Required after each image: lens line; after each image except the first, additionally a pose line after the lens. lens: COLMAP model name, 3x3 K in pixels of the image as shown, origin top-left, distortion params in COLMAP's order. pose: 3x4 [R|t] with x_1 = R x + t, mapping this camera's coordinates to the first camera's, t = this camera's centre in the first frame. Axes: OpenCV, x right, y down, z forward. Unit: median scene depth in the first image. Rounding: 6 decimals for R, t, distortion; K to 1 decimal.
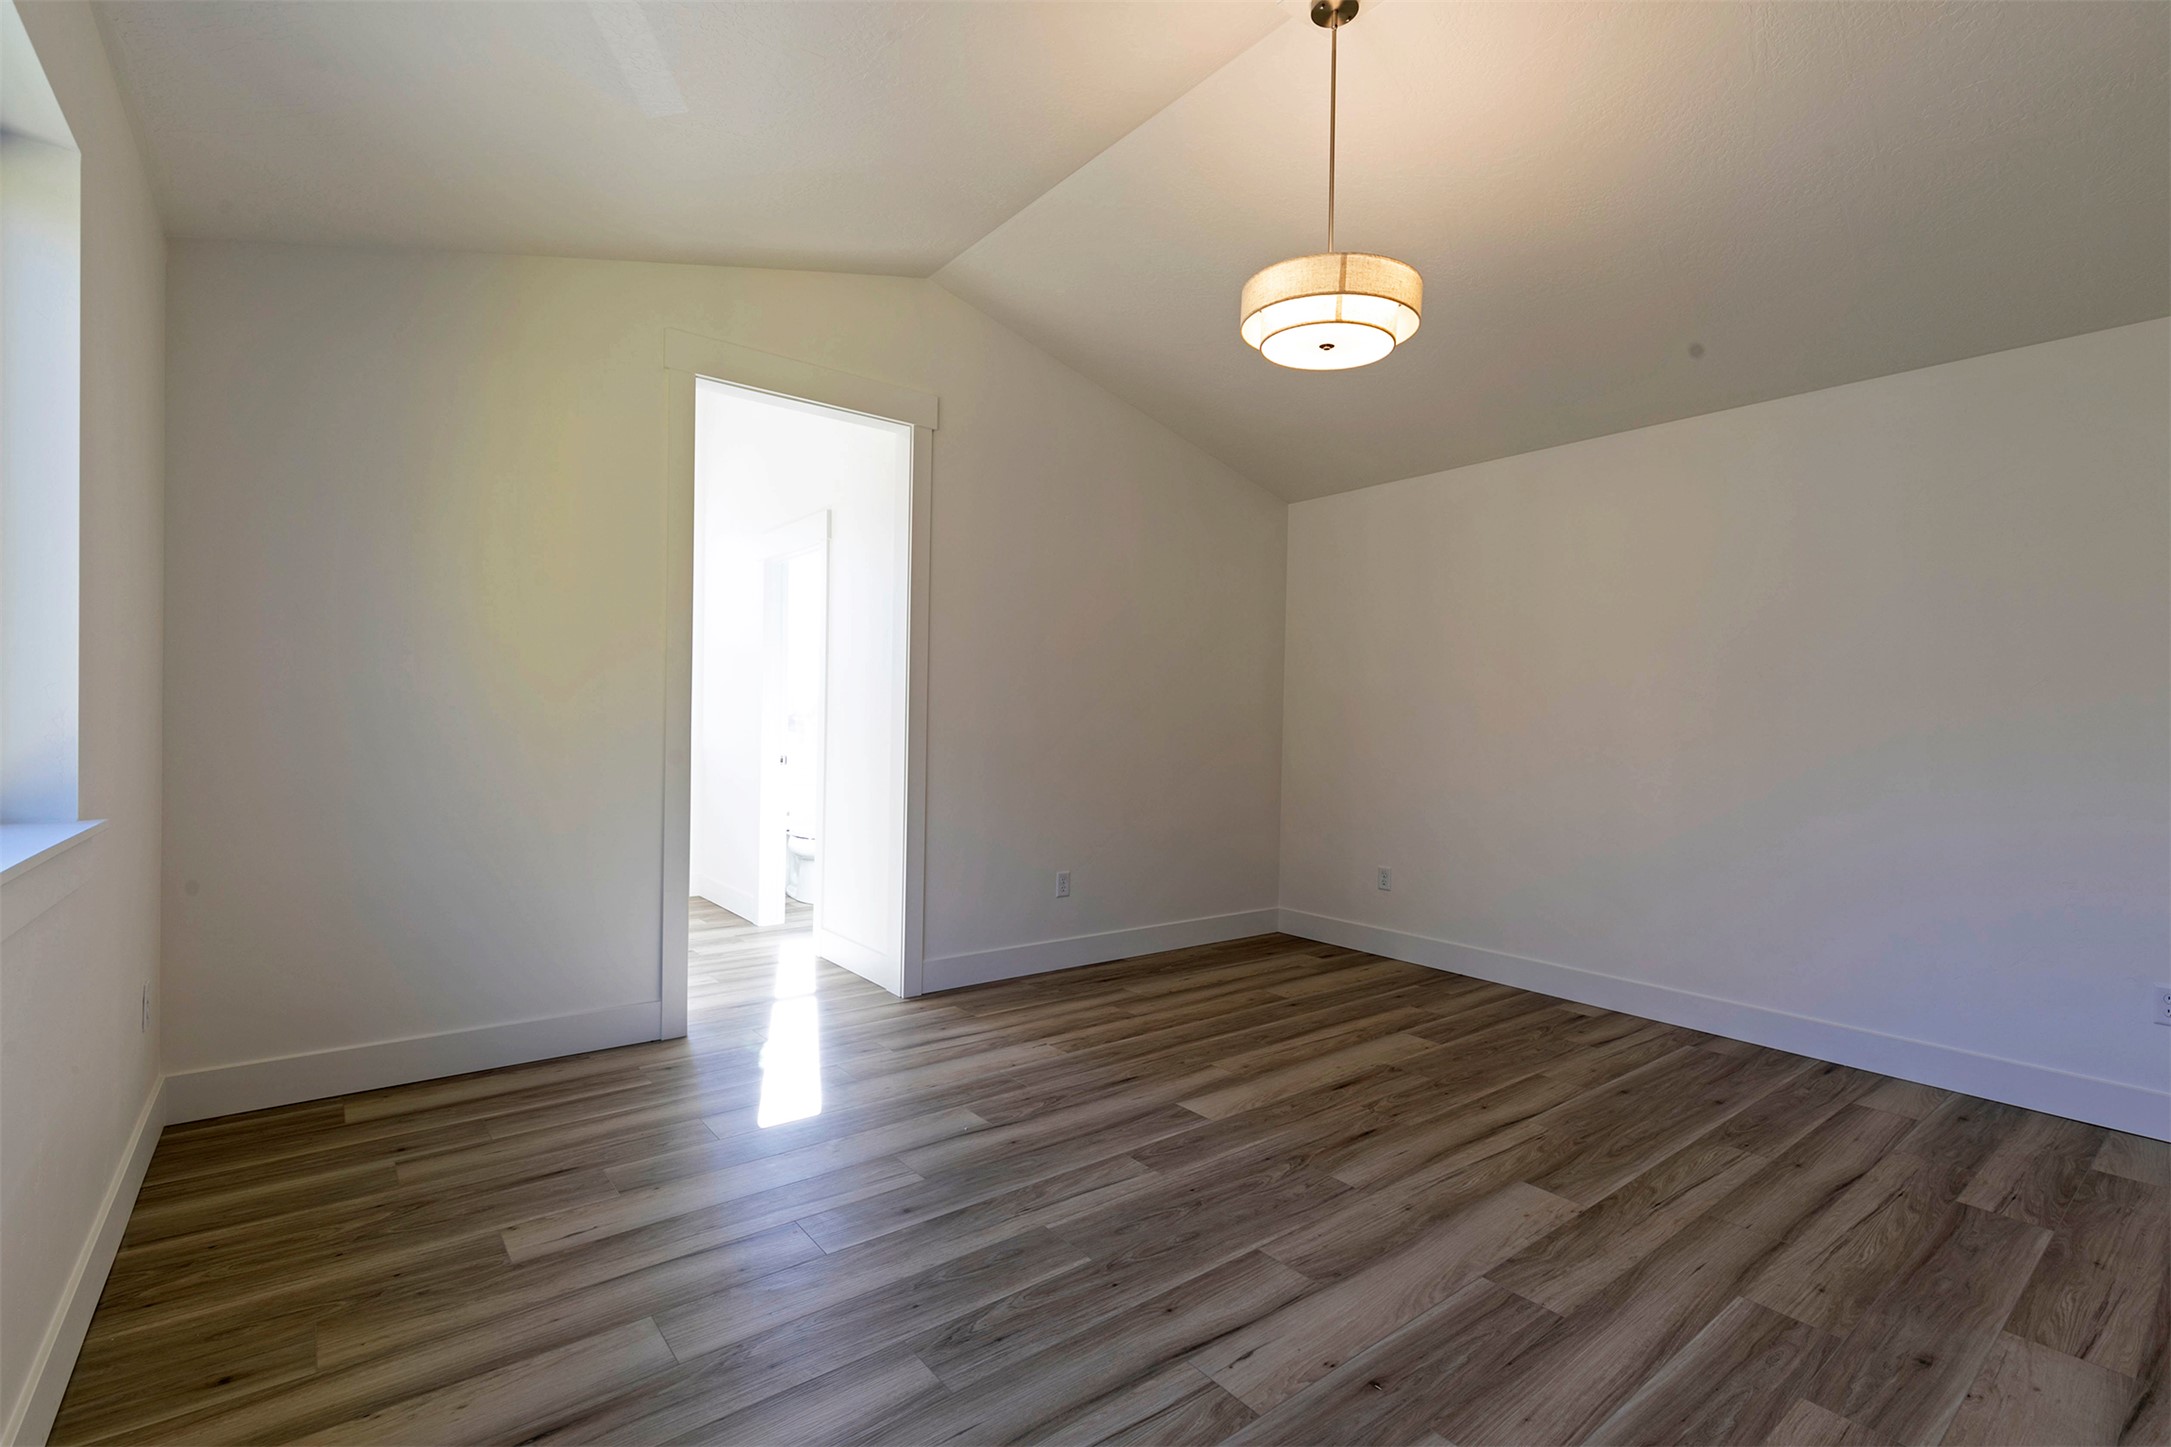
lens RADIAL K [[984.2, 0, 1094.8], [0, 984.2, 714.0], [0, 0, 1]] dist [0.004205, -0.000689]
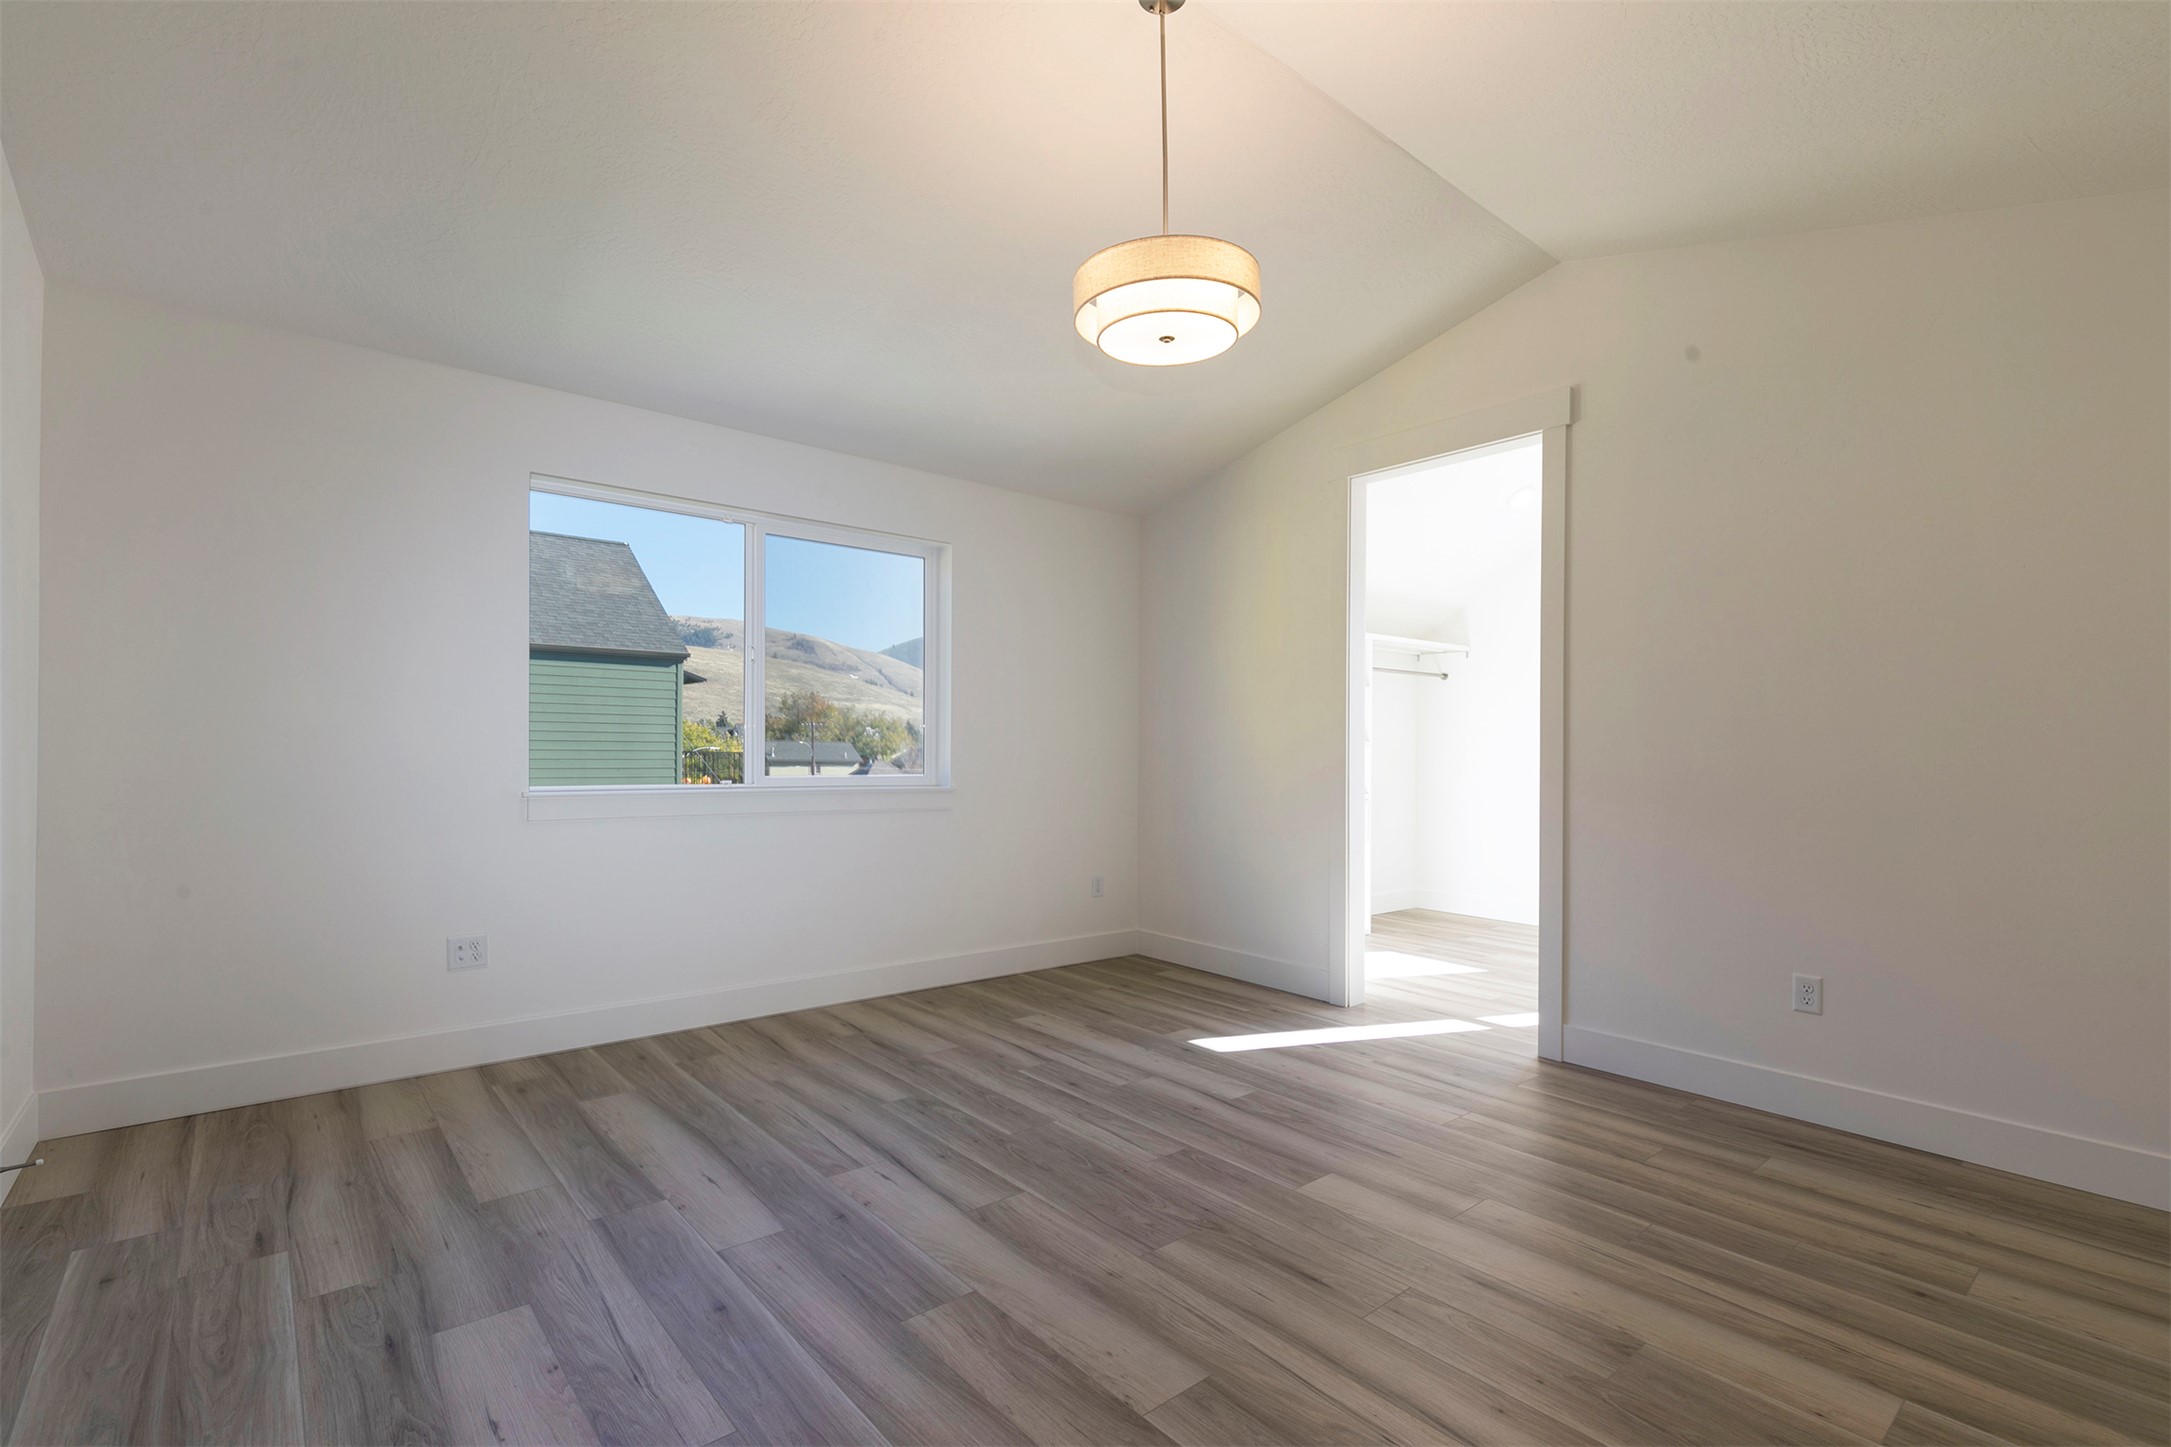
lens RADIAL K [[984.2, 0, 1092.9], [0, 984.2, 740.1], [0, 0, 1]] dist [0.004205, -0.000689]
pose [[0.037680, -0.027188, -0.998920, 1.128041], [-0.008019, 0.999589, -0.027508, 0.037490], [0.999258, 0.009047, 0.037446, 0.869420]]
